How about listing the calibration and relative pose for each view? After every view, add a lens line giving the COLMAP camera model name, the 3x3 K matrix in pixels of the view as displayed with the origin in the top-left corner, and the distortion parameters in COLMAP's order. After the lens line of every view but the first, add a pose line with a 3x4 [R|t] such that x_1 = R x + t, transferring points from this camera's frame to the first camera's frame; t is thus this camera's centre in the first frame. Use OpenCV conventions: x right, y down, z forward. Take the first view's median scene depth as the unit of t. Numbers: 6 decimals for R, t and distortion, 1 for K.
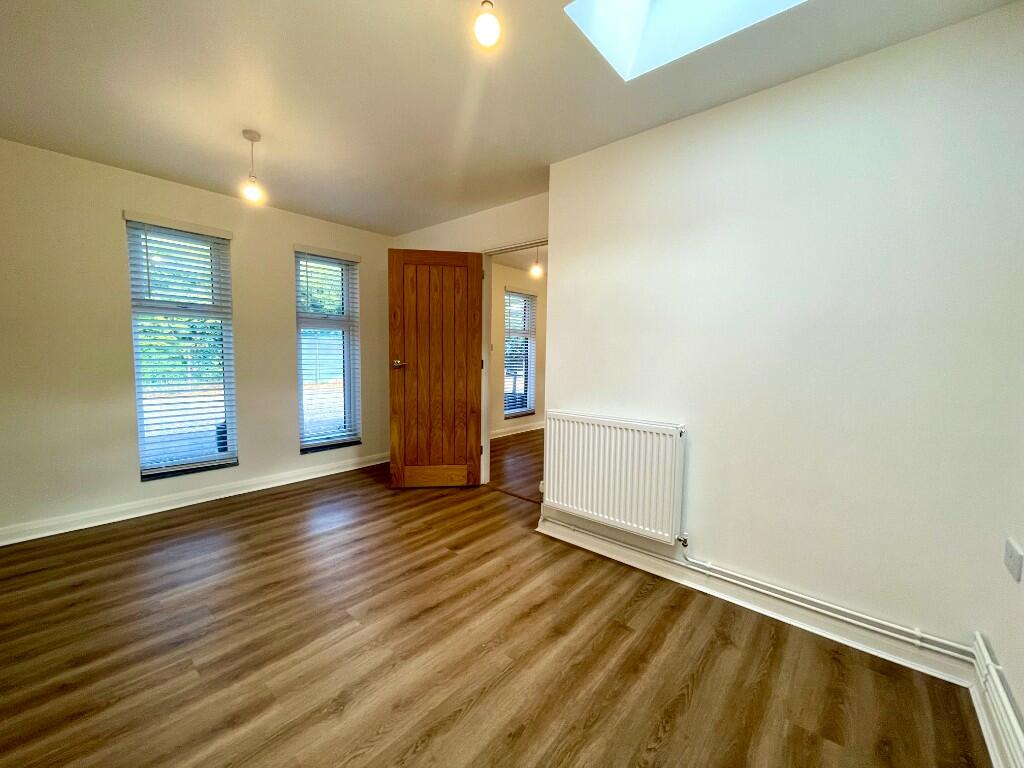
lens RADIAL K [[413.6, 0, 511.3], [0, 413.6, 374.9], [0, 0, 1]] dist [-0.002522, -0.000087]
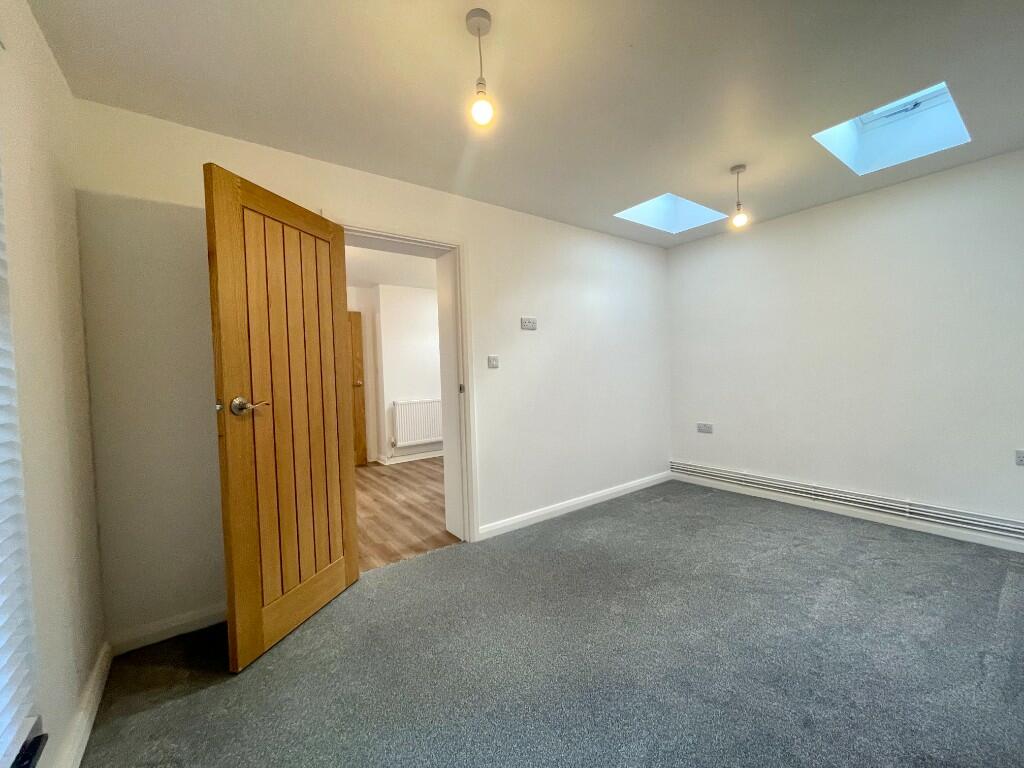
lens RADIAL K [[407.1, 0, 512.0], [0, 407.1, 384.0], [0, 0, 1]] dist [-0.001369, -0.000010]
pose [[0.216189, -0.052397, 0.974945, -2.440743], [0.089770, 0.995396, 0.033591, -0.038620], [-0.972216, 0.080258, 0.219897, -0.079119]]
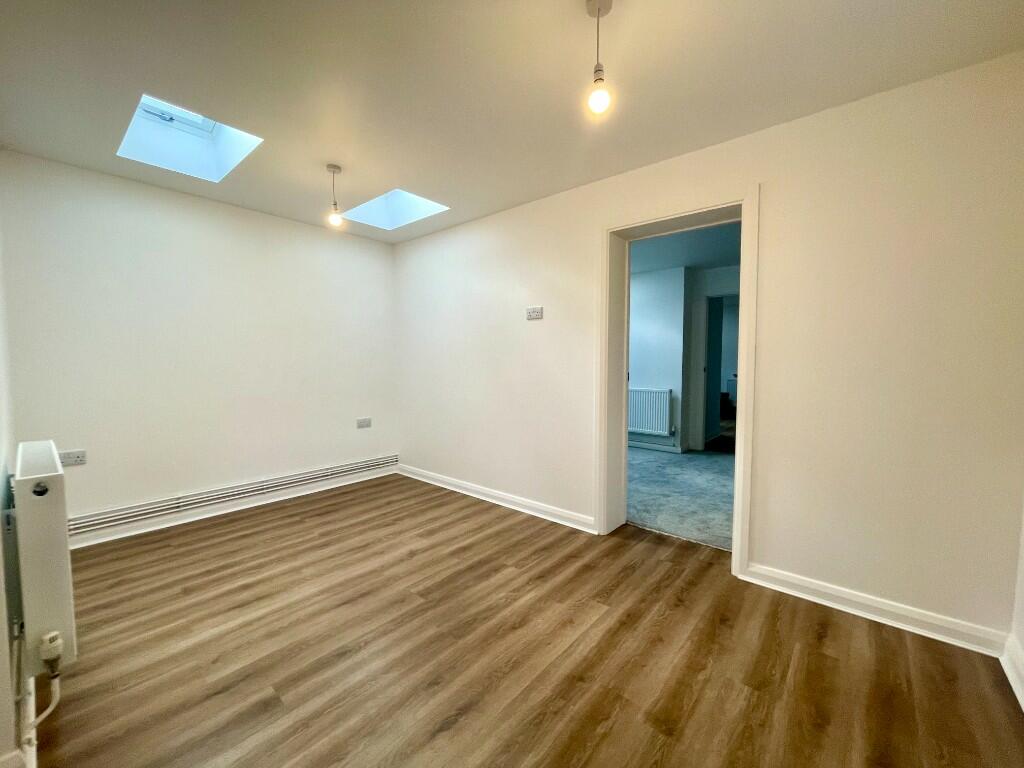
lens RADIAL K [[417.6, 0, 521.6], [0, 417.6, 387.2], [0, 0, 1]] dist [0.000501, 0.000035]
pose [[-0.999549, -0.018291, -0.023798, -0.602886], [-0.020883, 0.993299, 0.113670, -0.113842], [0.021560, 0.114116, -0.993234, 1.985577]]
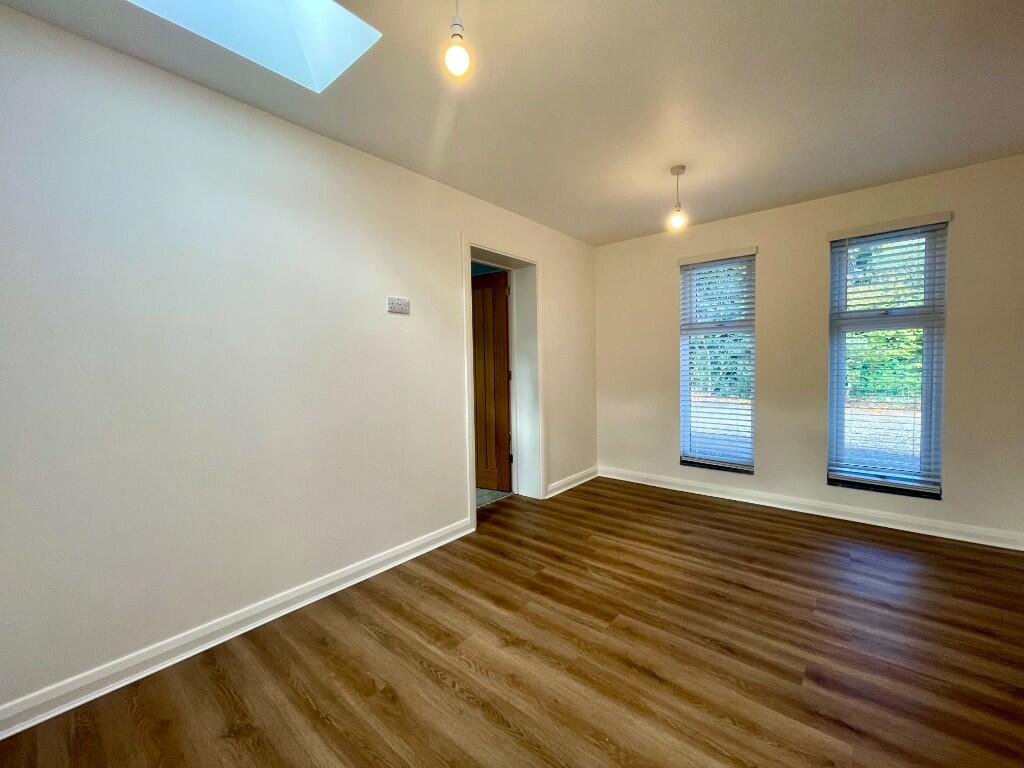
lens RADIAL K [[407.1, 0, 512.0], [0, 407.1, 384.0], [0, 0, 1]] dist [-0.001369, -0.000010]
pose [[0.010384, 0.031068, -0.999463, 0.583179], [-0.033889, 0.998954, 0.030700, -0.026990], [0.999372, 0.033552, 0.011426, 0.682245]]
